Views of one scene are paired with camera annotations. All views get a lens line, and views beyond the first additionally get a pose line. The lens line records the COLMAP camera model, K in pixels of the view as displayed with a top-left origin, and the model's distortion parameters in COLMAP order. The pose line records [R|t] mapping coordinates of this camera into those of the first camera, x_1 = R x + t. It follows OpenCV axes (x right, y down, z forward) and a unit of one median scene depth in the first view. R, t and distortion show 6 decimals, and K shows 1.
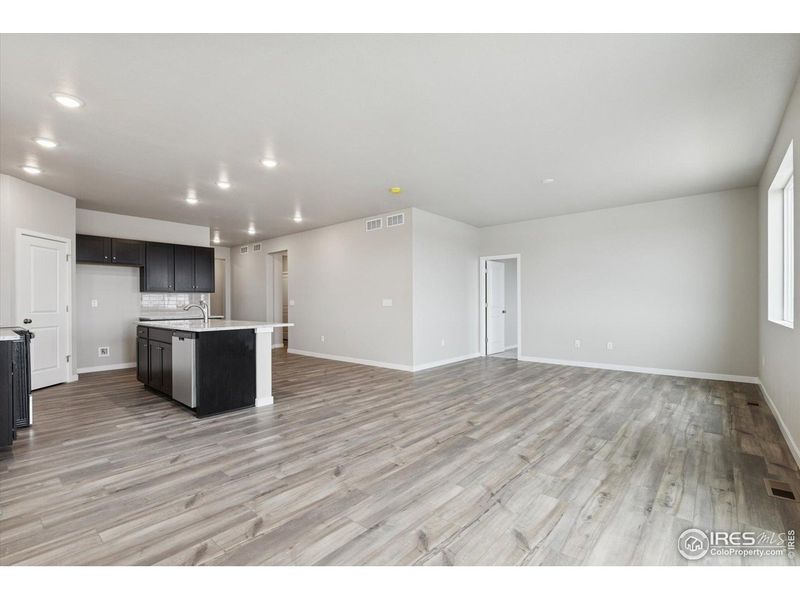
lens RADIAL K [[373.7, 0, 400.9], [0, 373.7, 300.9], [0, 0, 1]] dist [-0.005101, -0.000355]
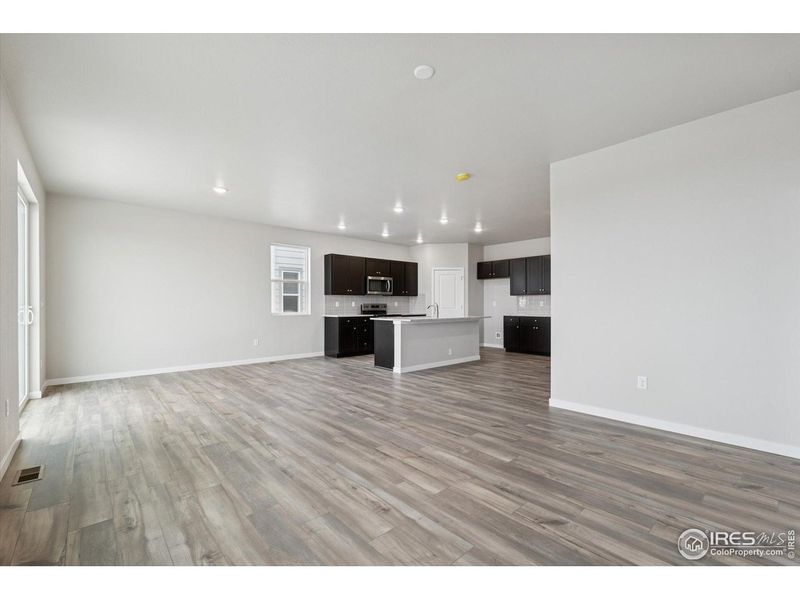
lens RADIAL K [[348.9, 0, 403.4], [0, 348.9, 305.7], [0, 0, 1]] dist [-0.000483, 0.000496]
pose [[-0.128377, 0.008245, -0.991691, 1.197418], [0.010541, 0.999920, 0.006949, 0.001053], [0.991669, -0.009561, -0.128454, 1.408408]]
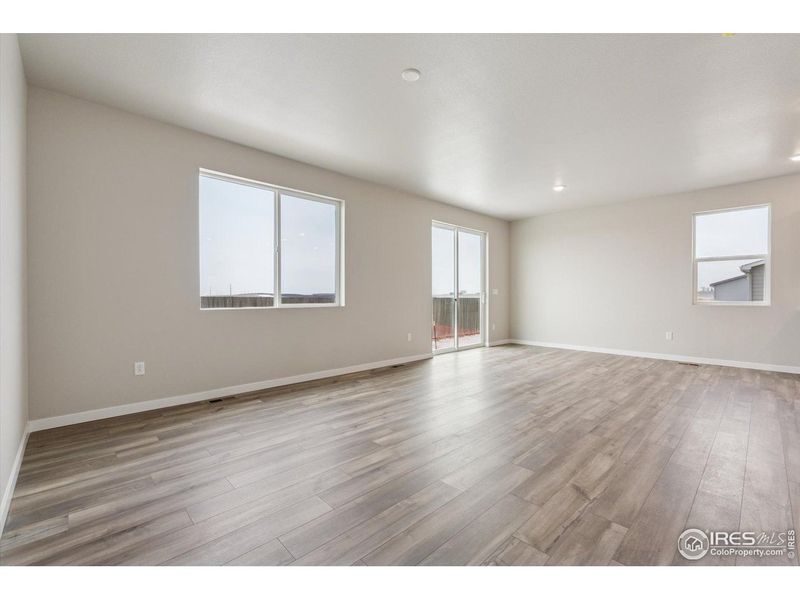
lens RADIAL K [[348.9, 0, 402.2], [0, 348.9, 297.5], [0, 0, 1]] dist [-0.000483, 0.000496]
pose [[-0.995291, 0.003224, 0.096880, 0.481583], [0.002927, 0.999991, -0.003211, 0.030466], [-0.096889, -0.002912, -0.995291, 2.089837]]
